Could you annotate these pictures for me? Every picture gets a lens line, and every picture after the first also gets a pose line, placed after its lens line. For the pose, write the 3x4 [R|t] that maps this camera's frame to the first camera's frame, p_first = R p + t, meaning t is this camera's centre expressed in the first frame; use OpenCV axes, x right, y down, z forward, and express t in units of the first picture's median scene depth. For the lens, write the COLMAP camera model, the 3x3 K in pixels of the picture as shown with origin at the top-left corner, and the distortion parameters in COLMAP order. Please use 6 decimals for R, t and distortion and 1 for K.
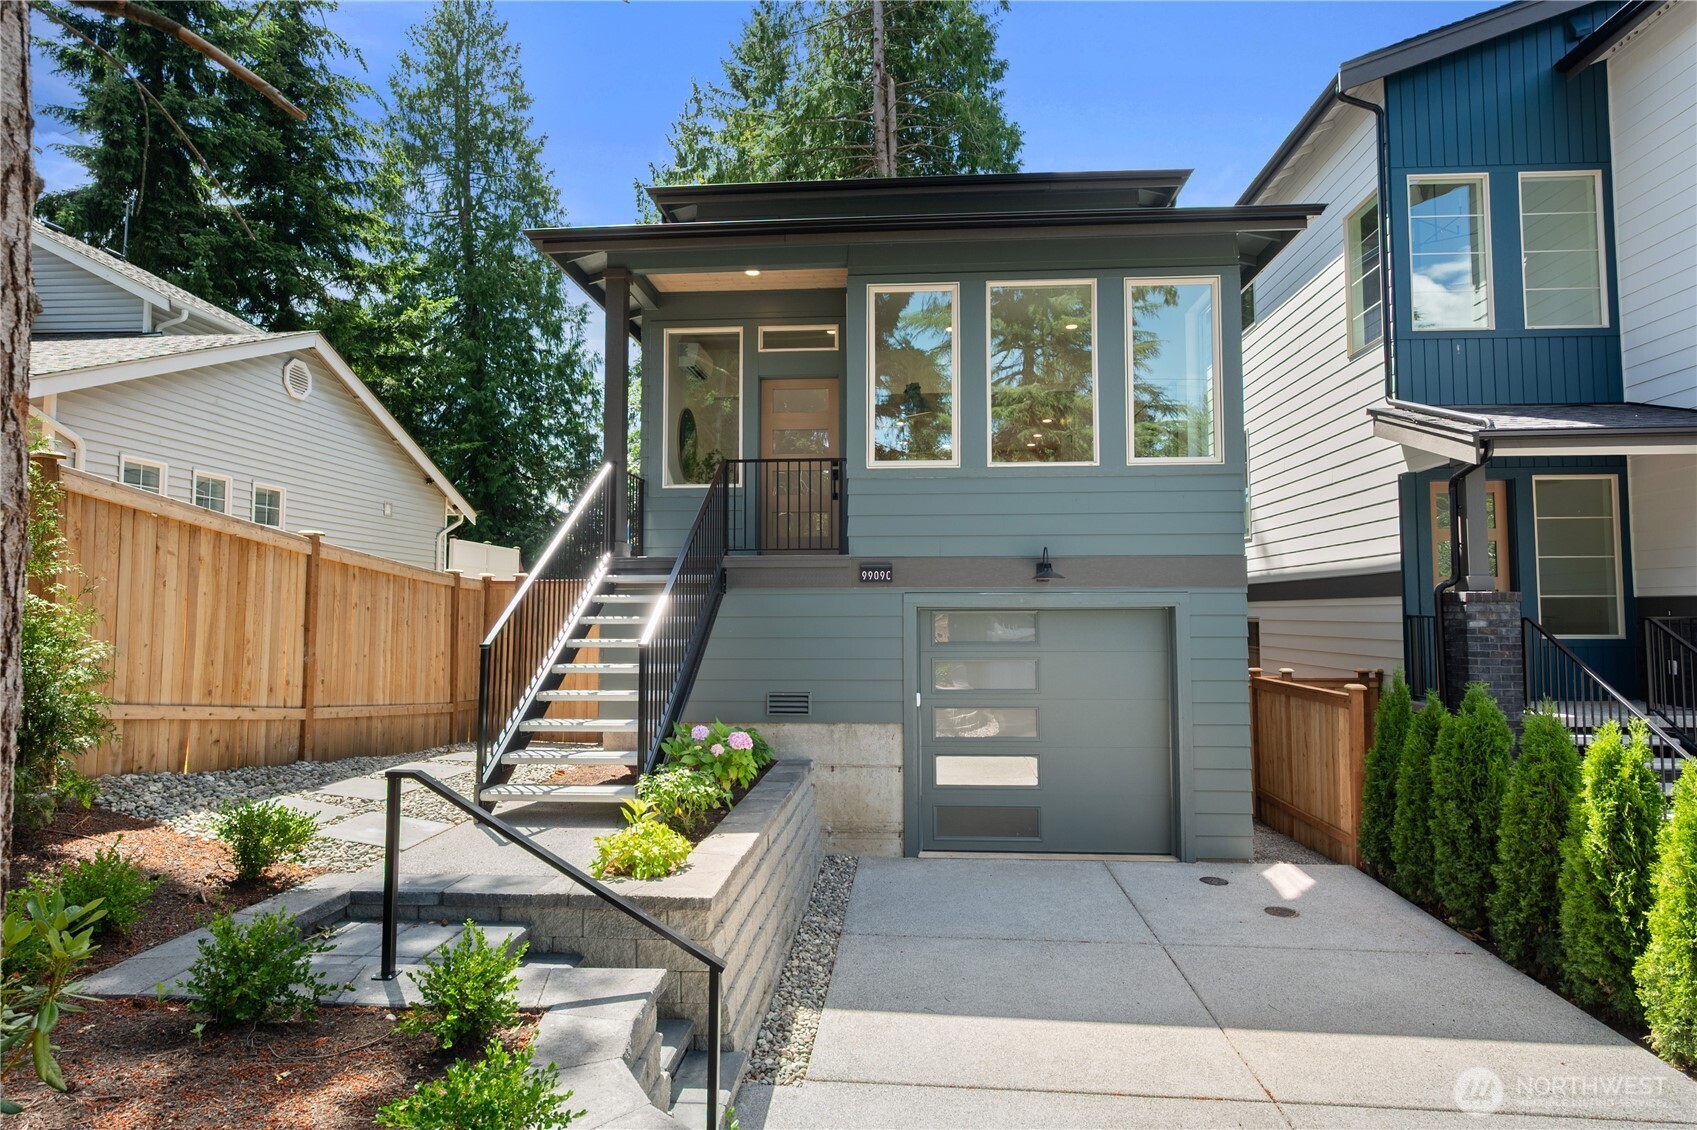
lens RADIAL K [[888.3, 0, 848.5], [0, 888.3, 565.0], [0, 0, 1]] dist [0.001676, -0.010115]
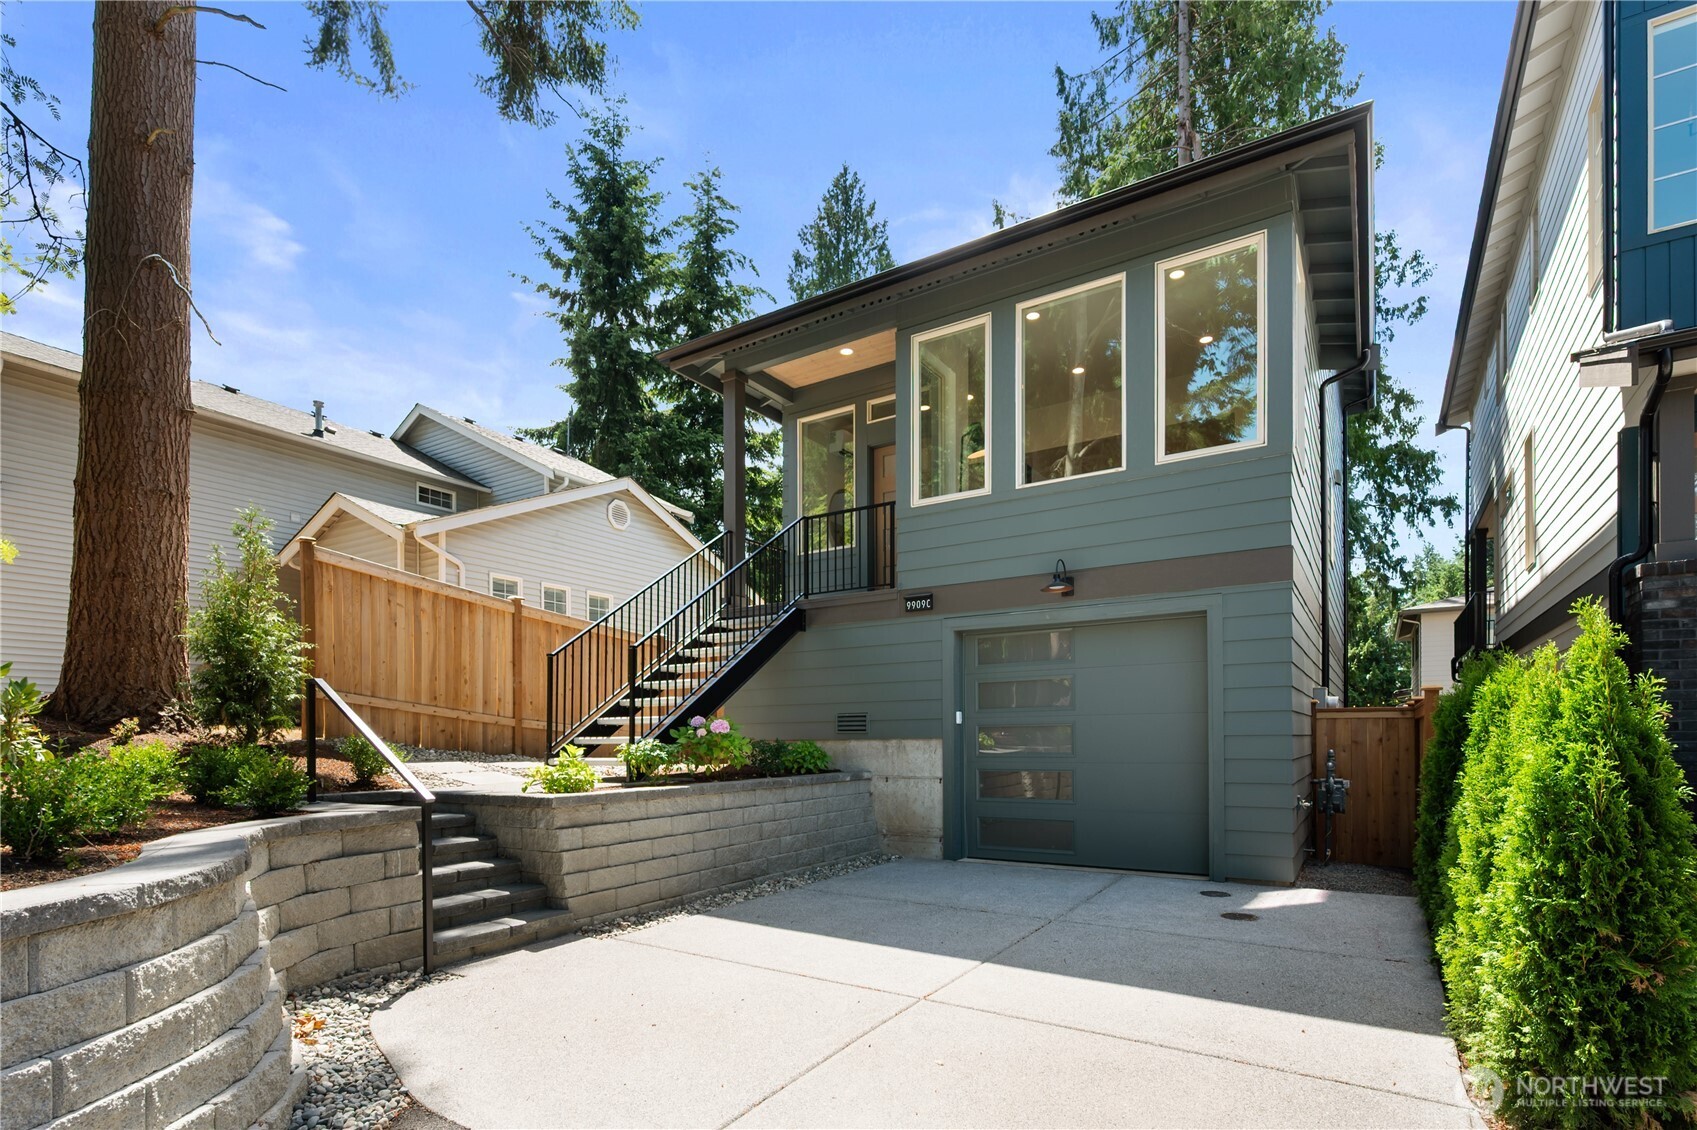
lens RADIAL K [[823.8, 0, 848.4], [0, 823.8, 736.0], [0, 0, 1]] dist [-0.001907, -0.000974]
pose [[0.880640, -0.006158, -0.473746, 0.435741], [0.033115, 0.998270, 0.048581, 0.121636], [0.472627, -0.058471, 0.879321, 0.058031]]
